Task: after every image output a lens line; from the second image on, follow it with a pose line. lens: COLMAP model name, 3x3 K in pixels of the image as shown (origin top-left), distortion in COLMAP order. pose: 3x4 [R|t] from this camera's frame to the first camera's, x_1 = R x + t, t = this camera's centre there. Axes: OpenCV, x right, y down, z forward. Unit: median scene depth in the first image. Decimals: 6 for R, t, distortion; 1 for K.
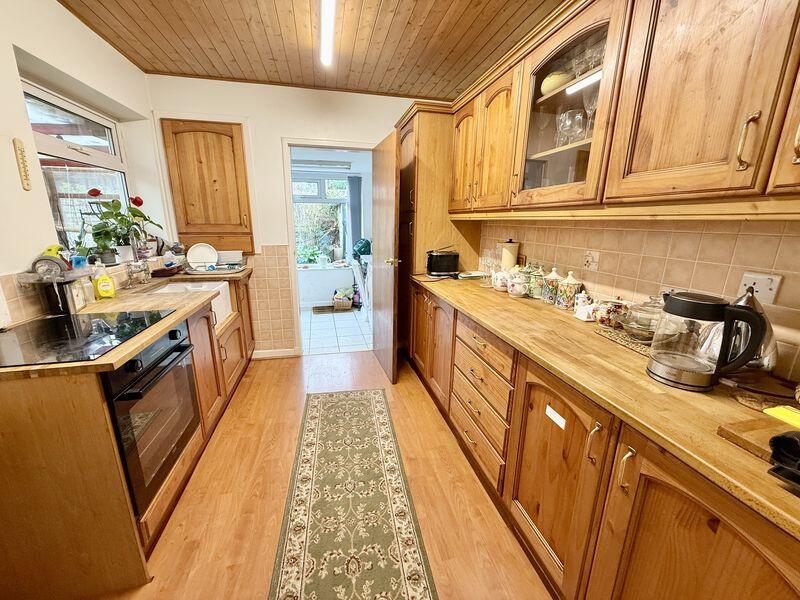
lens RADIAL K [[315.8, 0, 400.0], [0, 315.8, 300.0], [0, 0, 1]] dist [-0.000164, -0.000017]
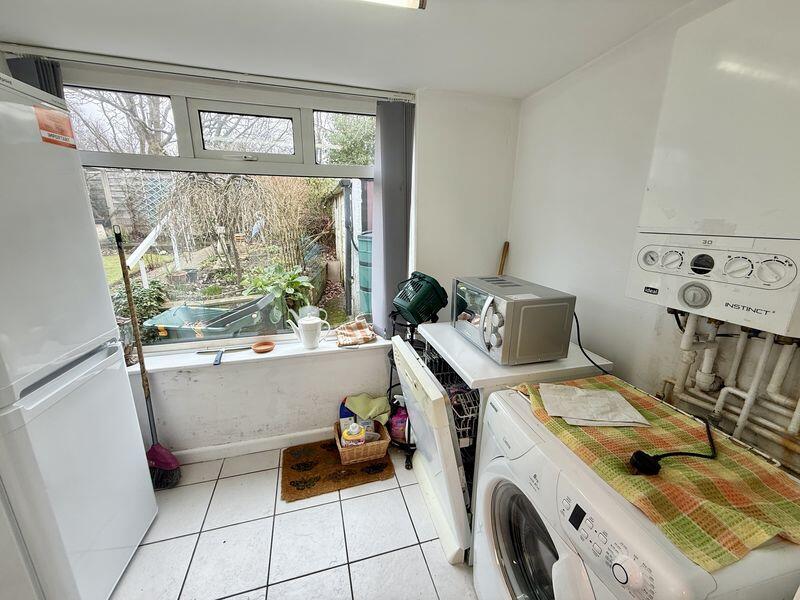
lens RADIAL K [[315.8, 0, 400.0], [0, 315.8, 300.0], [0, 0, 1]] dist [-0.000164, -0.000017]
pose [[0.999431, -0.005799, 0.033232, -0.134154], [0.005562, 0.999959, 0.007212, -0.146995], [-0.033272, -0.007023, 0.999422, 0.561592]]
